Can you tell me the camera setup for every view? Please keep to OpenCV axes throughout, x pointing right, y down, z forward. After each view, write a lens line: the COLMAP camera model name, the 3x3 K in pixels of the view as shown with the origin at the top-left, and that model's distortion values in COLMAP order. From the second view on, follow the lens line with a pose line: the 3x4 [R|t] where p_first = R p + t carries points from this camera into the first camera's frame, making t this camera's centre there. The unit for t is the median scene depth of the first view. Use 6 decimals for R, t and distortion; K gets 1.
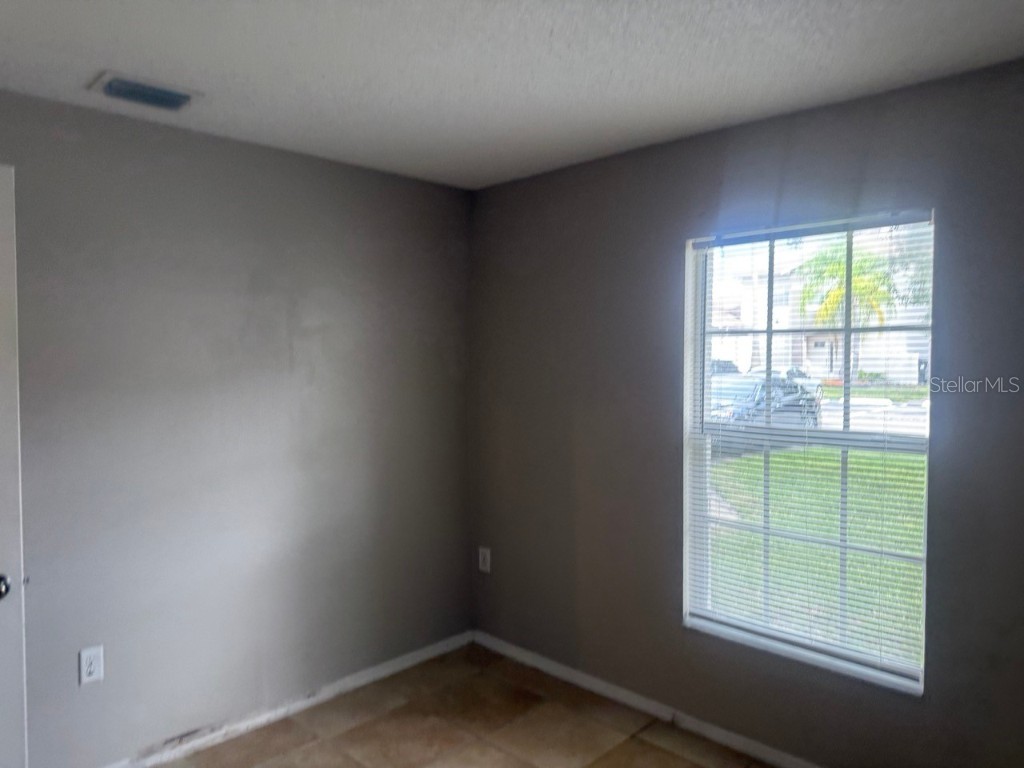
lens RADIAL K [[726.4, 0, 511.9], [0, 726.4, 383.0], [0, 0, 1]] dist [0.060454, -0.069007]
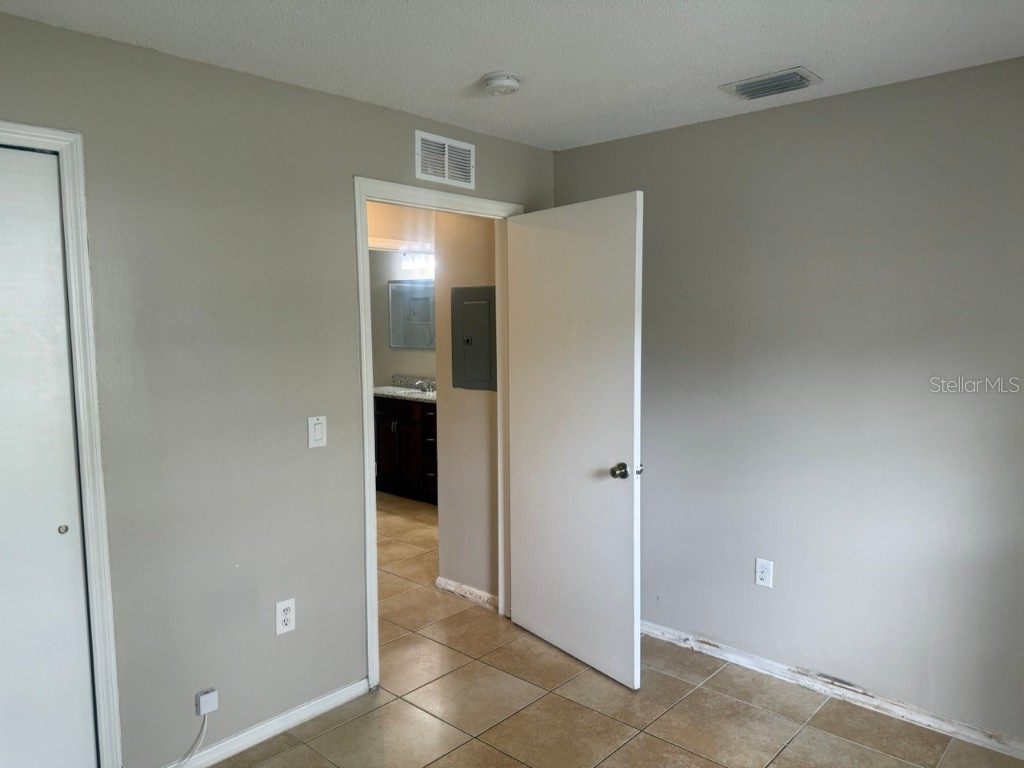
lens RADIAL K [[726.4, 0, 512.3], [0, 726.4, 386.8], [0, 0, 1]] dist [0.060454, -0.069007]
pose [[0.039470, 0.099256, -0.994279, 0.547852], [-0.034751, 0.994589, 0.097908, -0.025628], [0.998616, 0.030688, 0.042706, 0.483747]]
